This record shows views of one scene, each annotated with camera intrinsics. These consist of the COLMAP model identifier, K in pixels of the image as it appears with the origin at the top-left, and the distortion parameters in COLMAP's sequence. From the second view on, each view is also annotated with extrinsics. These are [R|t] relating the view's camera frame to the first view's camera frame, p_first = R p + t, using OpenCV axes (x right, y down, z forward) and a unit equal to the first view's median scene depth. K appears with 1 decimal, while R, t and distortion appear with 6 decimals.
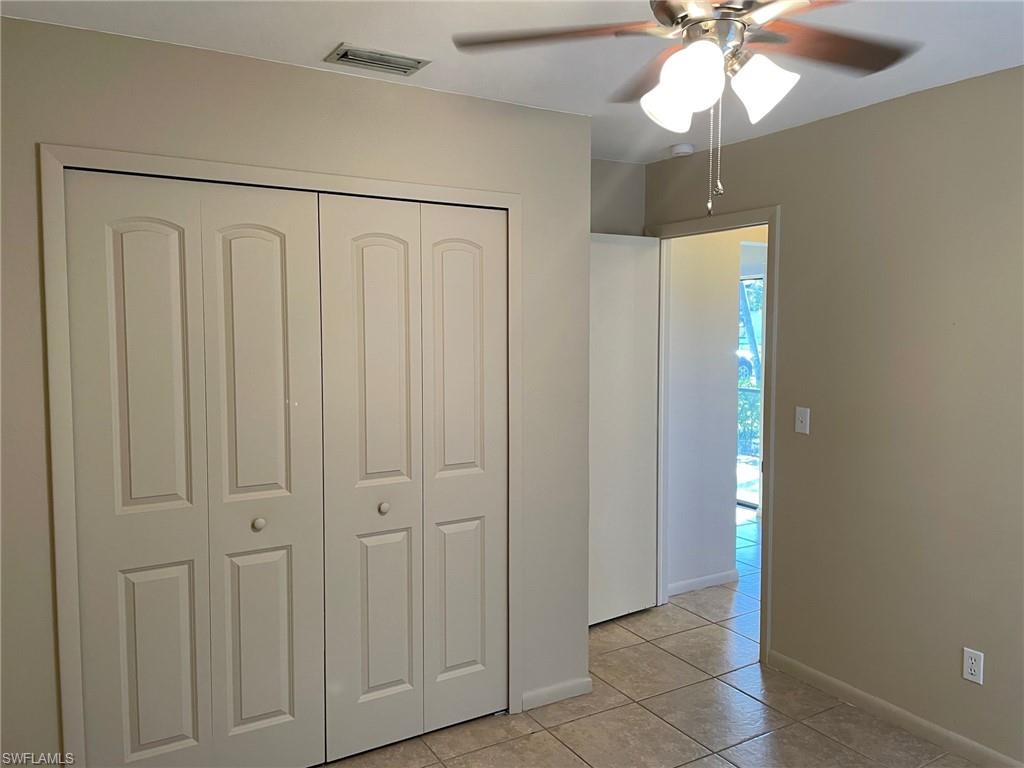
lens RADIAL K [[772.6, 0, 521.0], [0, 772.6, 384.1], [0, 0, 1]] dist [0.076295, -0.103878]
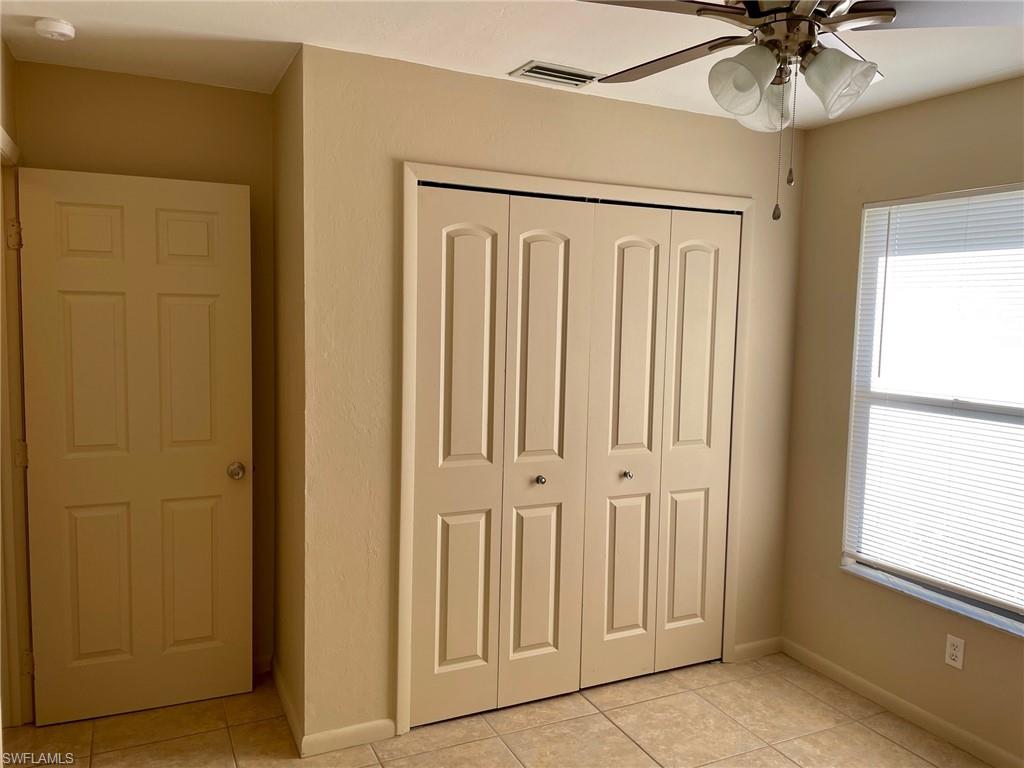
lens RADIAL K [[772.6, 0, 501.8], [0, 772.6, 383.1], [0, 0, 1]] dist [0.076295, -0.103878]
pose [[0.996227, 0.029121, -0.081756, -0.263048], [-0.028163, 0.999521, 0.012844, 0.013486], [0.082091, -0.010493, 0.996570, -0.152787]]
